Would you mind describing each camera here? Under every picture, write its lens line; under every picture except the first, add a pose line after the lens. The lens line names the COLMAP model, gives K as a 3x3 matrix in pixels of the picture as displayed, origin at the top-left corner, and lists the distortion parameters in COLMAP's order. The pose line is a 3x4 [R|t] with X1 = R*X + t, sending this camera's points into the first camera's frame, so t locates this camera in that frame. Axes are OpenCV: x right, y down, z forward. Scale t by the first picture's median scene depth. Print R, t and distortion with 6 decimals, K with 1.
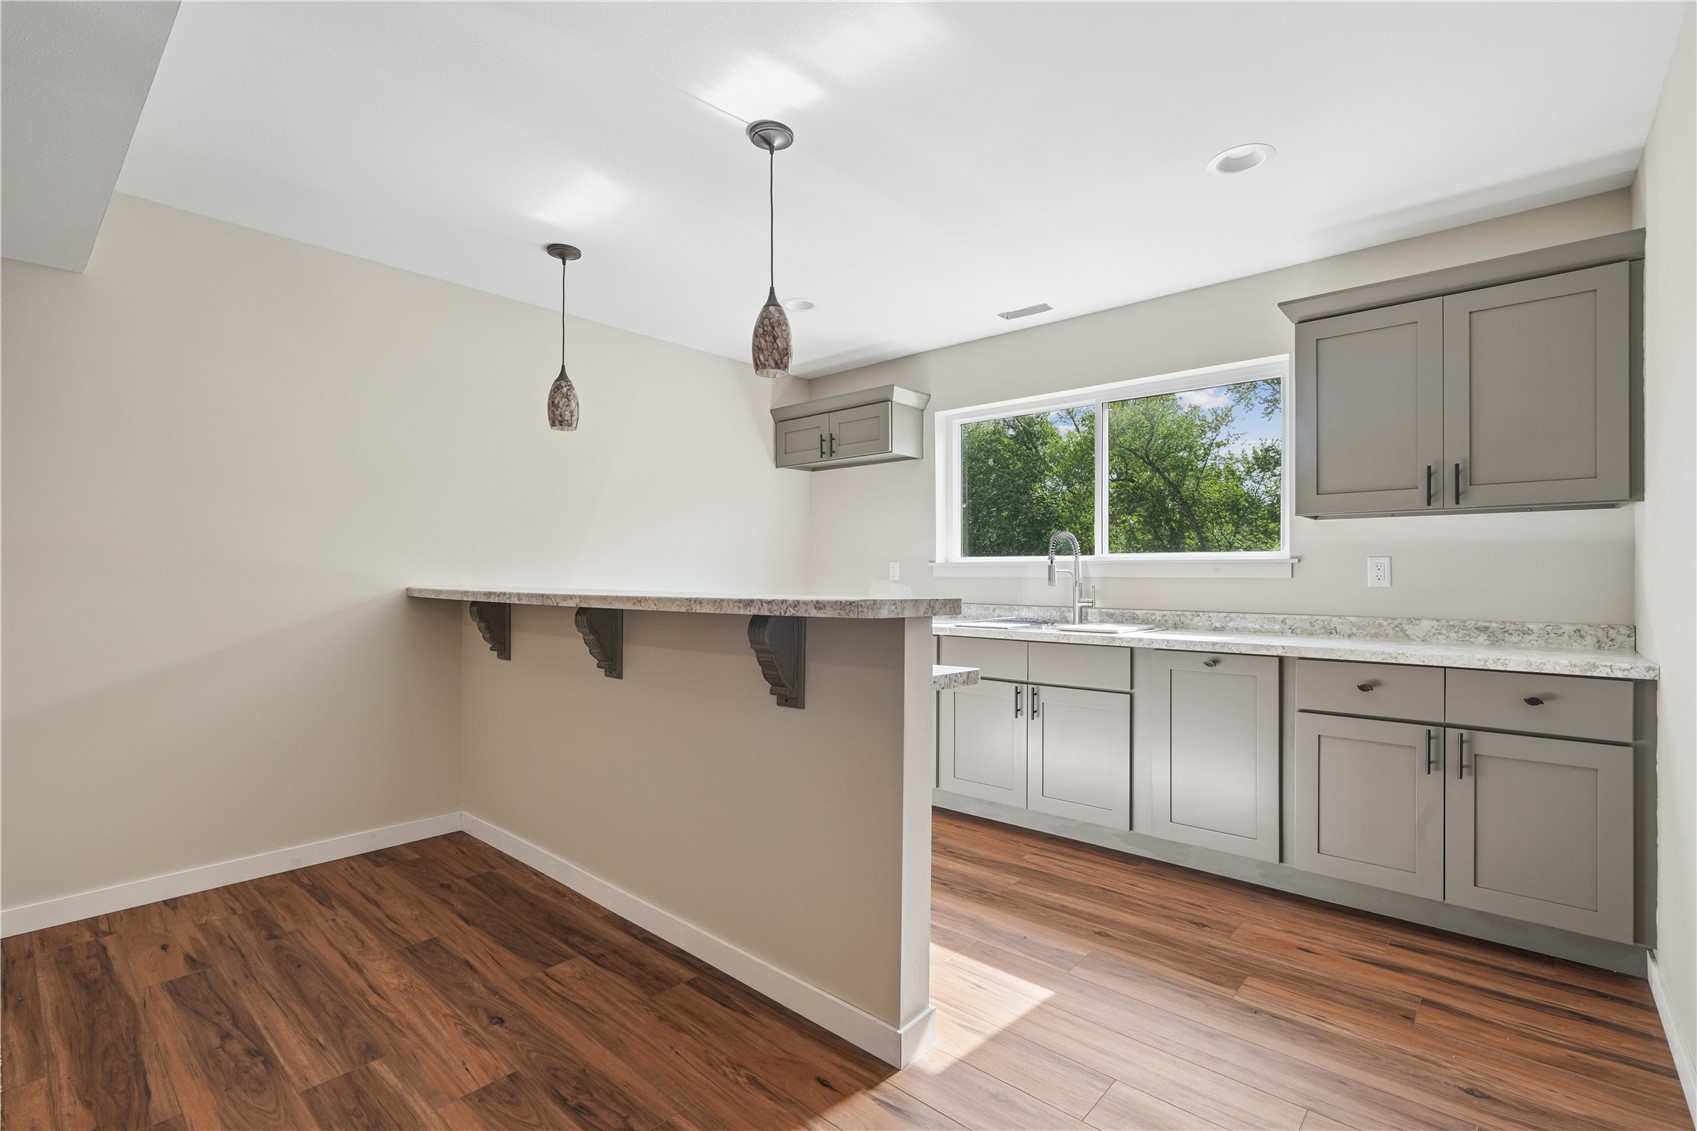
lens RADIAL K [[774.2, 0, 852.6], [0, 774.2, 577.1], [0, 0, 1]] dist [-0.001048, -0.000267]
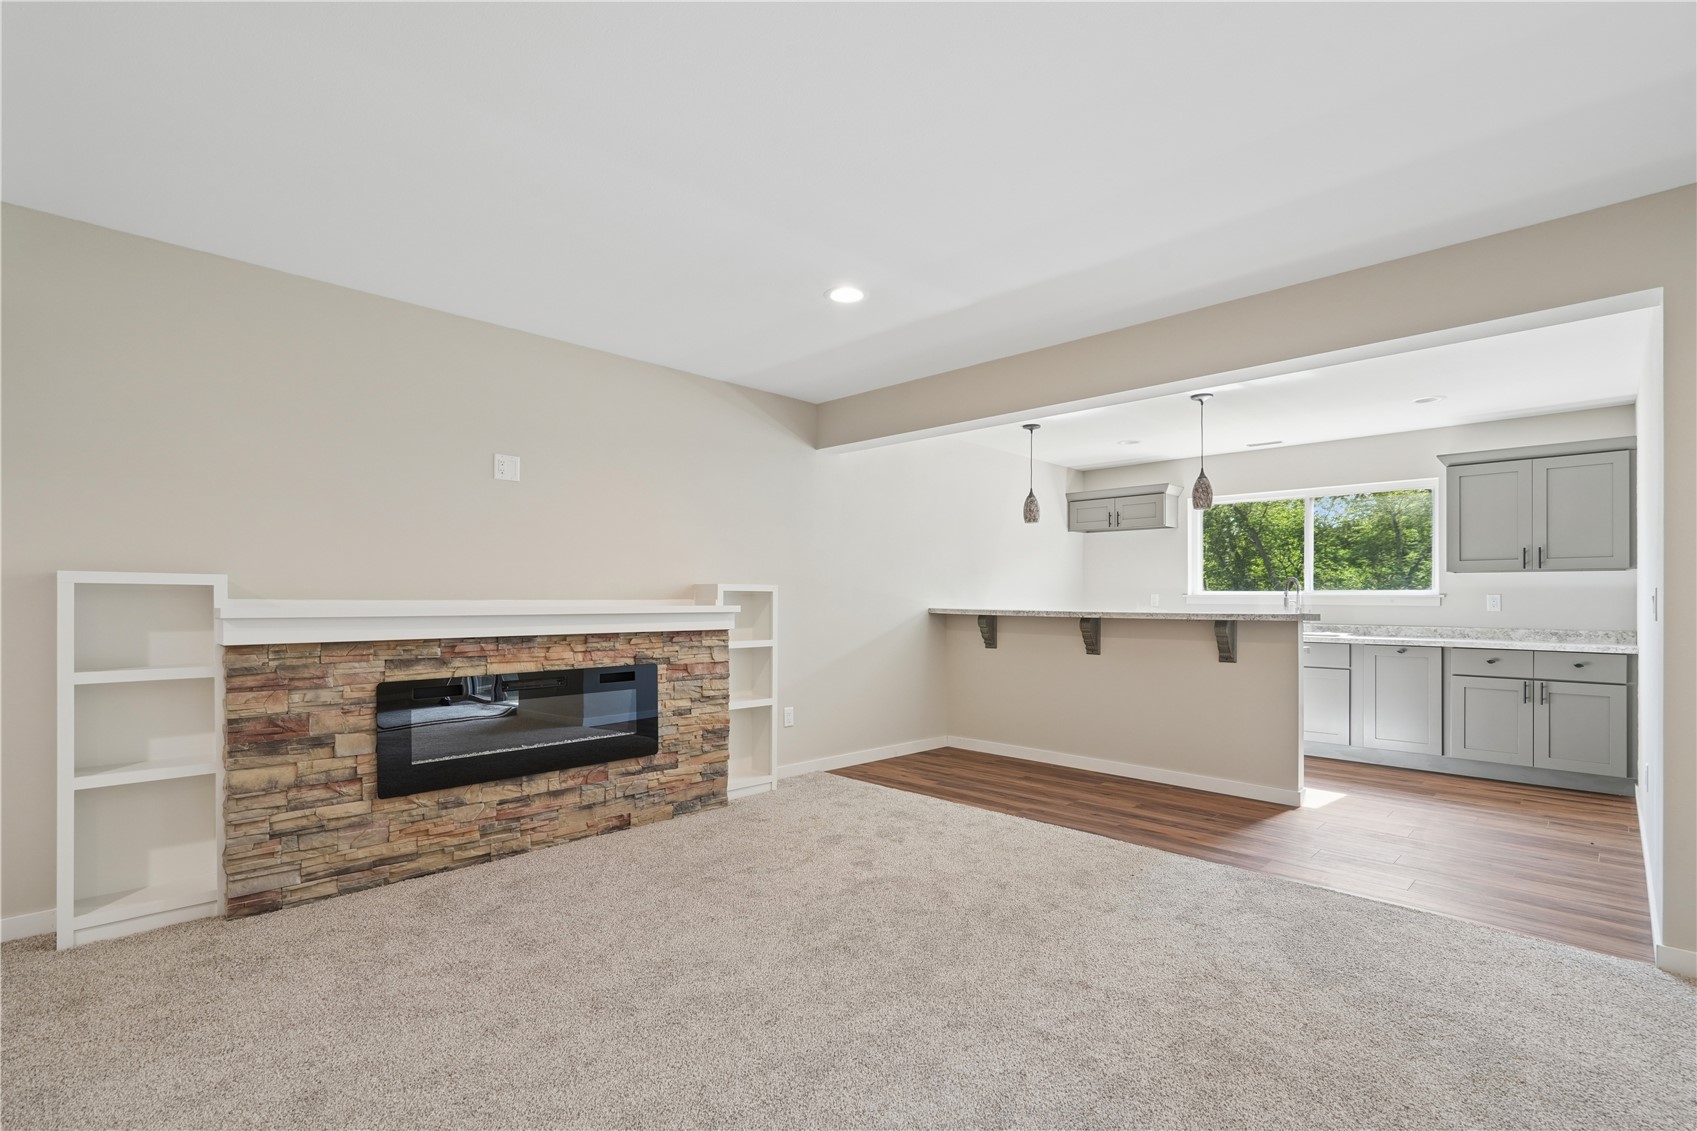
lens RADIAL K [[782.4, 0, 848.3], [0, 782.4, 597.1], [0, 0, 1]] dist [0.000351, 0.000033]
pose [[0.998200, 0.004220, -0.059816, -0.813101], [-0.004601, 0.999970, -0.006230, -0.001433], [0.059788, 0.006494, 0.998190, -1.038180]]
